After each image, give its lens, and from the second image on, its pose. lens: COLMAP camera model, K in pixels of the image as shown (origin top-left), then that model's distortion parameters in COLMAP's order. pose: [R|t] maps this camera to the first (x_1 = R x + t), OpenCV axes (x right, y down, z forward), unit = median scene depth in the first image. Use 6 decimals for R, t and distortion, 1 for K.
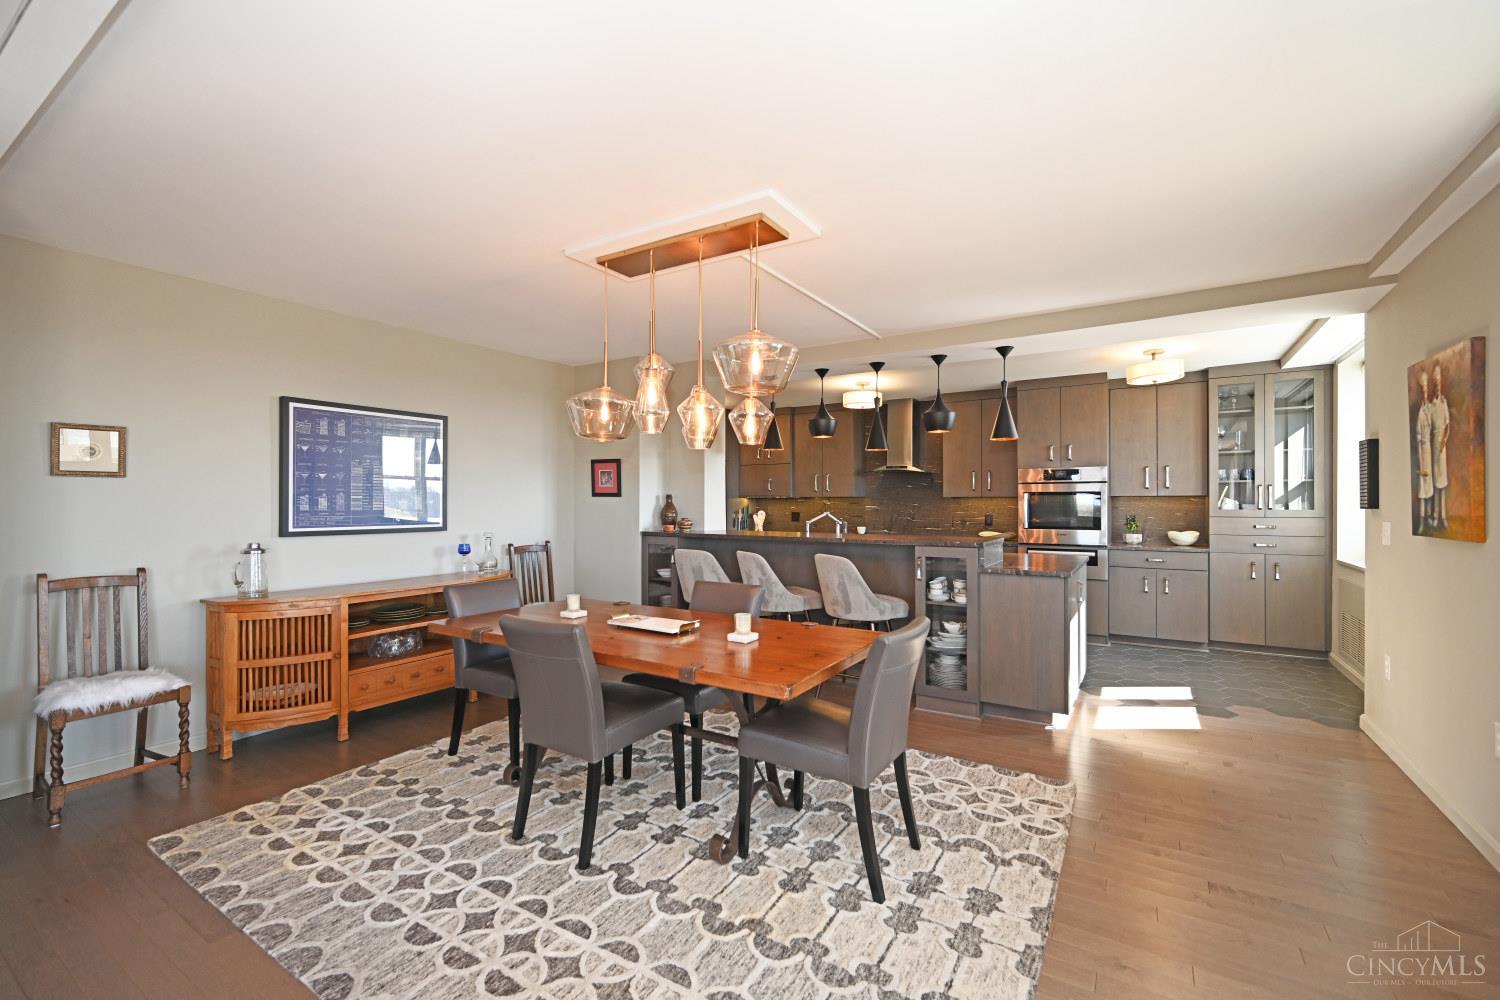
lens RADIAL K [[630.1, 0, 751.3], [0, 630.1, 502.1], [0, 0, 1]] dist [0.001044, -0.000225]
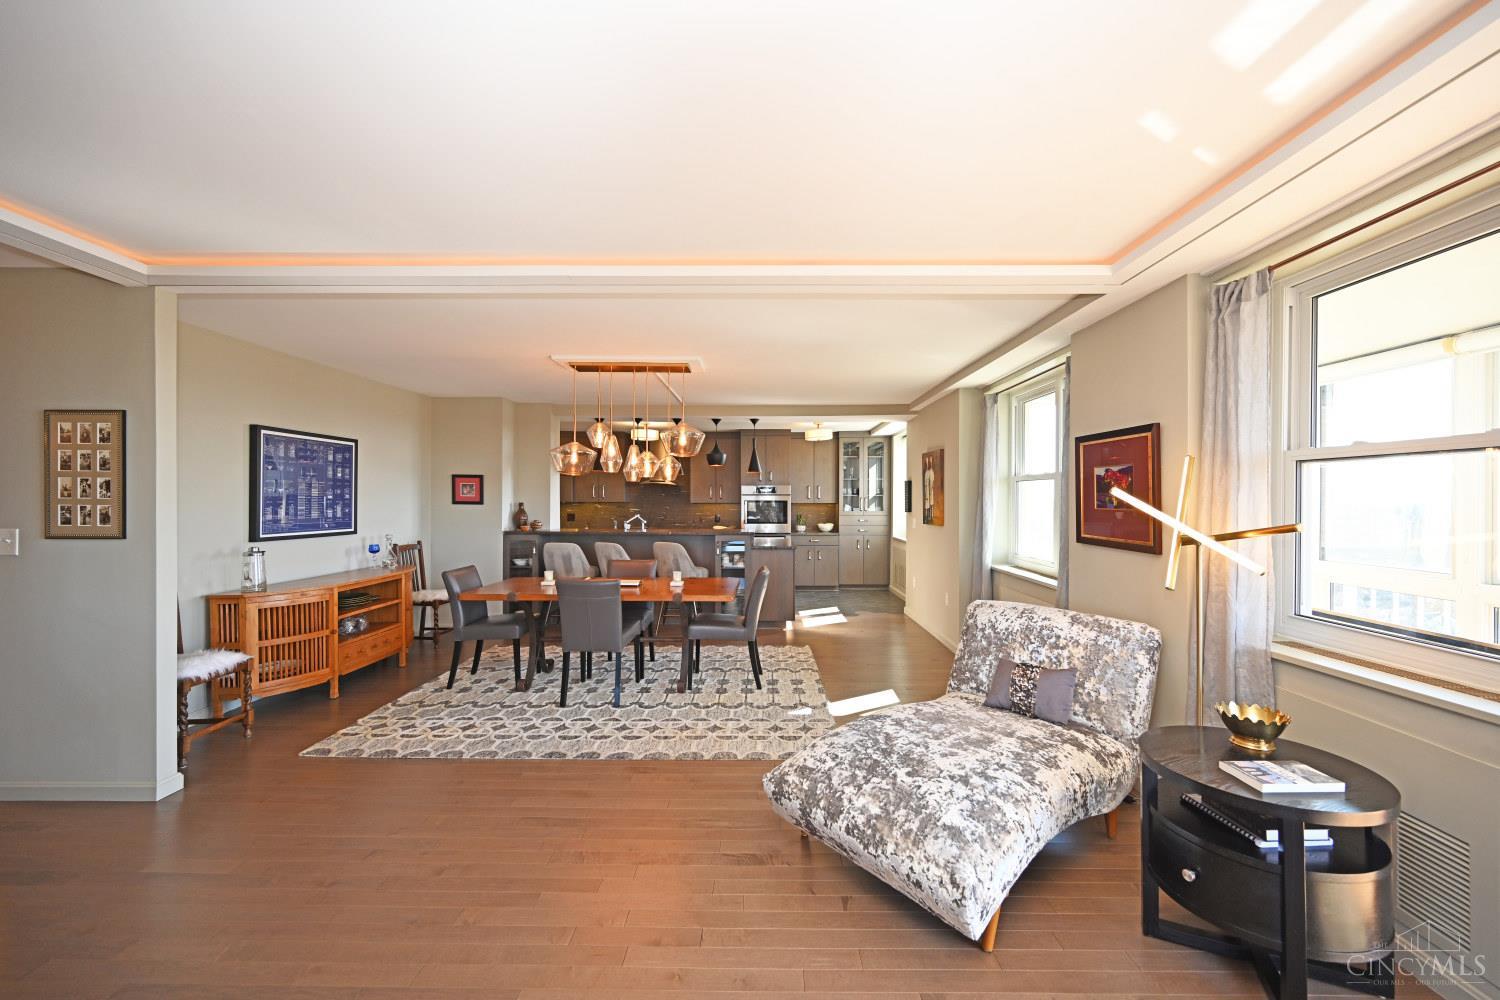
lens RADIAL K [[590.1, 0, 759.1], [0, 590.1, 500.8], [0, 0, 1]] dist [-0.001657, 0.000939]
pose [[0.851636, 0.002145, 0.524129, -0.512031], [-0.003208, 0.999994, 0.001119, -0.027393], [-0.524124, -0.002634, 0.851638, -0.453208]]
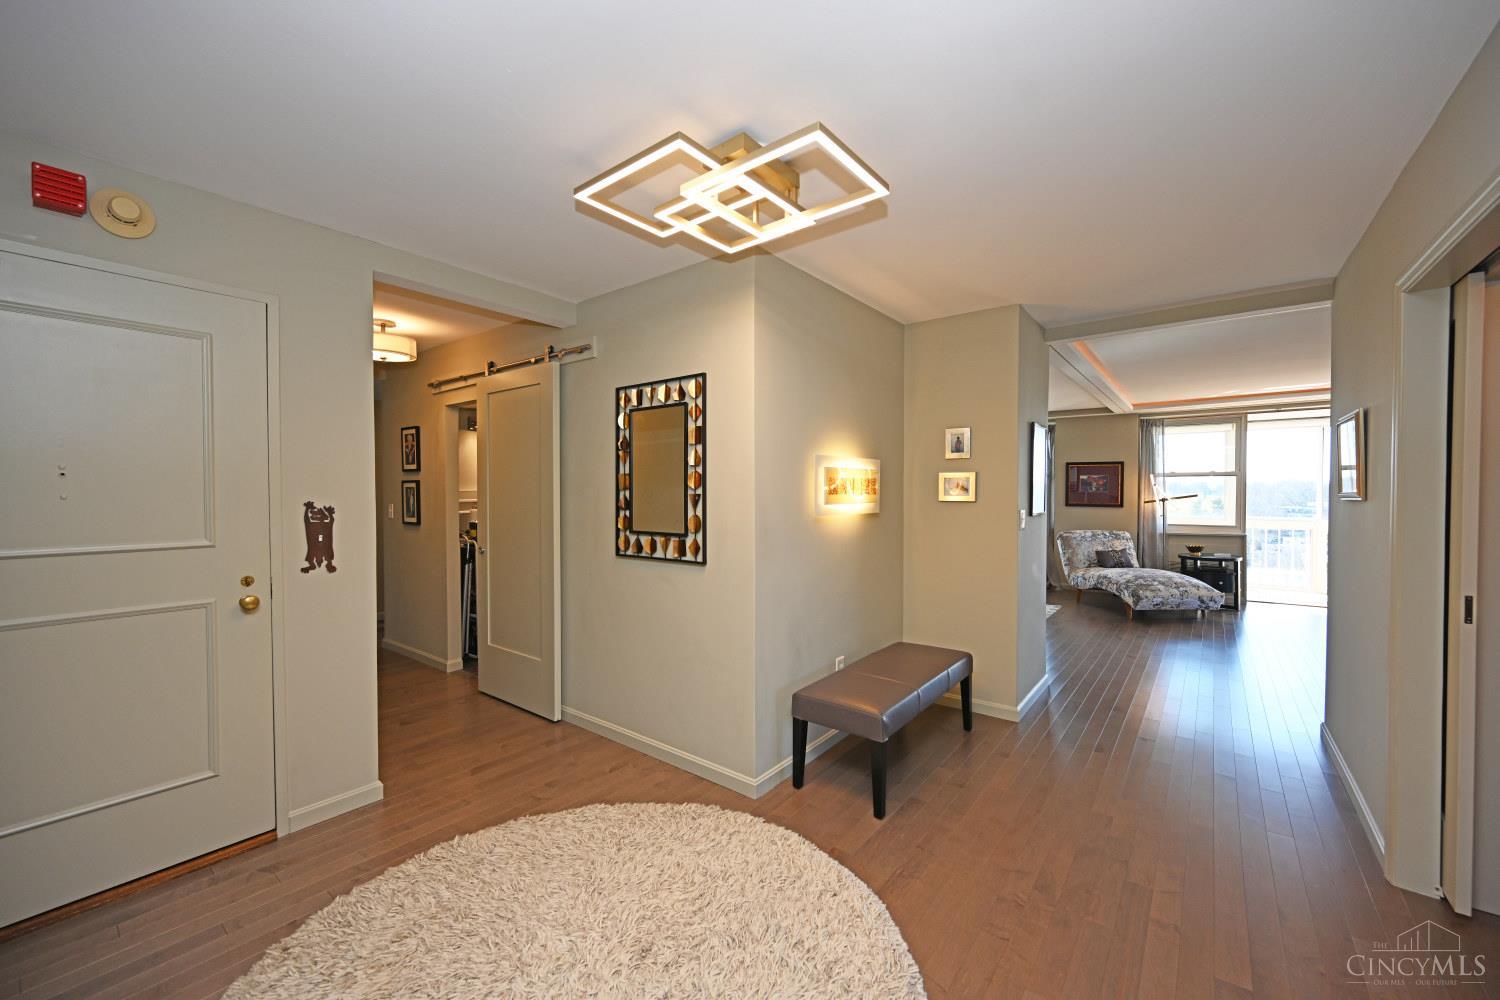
lens RADIAL K [[590.1, 0, 755.6], [0, 590.1, 494.0], [0, 0, 1]] dist [-0.001657, 0.000939]
pose [[0.096953, -0.004173, 0.995280, -1.939143], [0.003336, 0.999987, 0.003867, -0.021796], [-0.995283, 0.002945, 0.096966, 1.036892]]
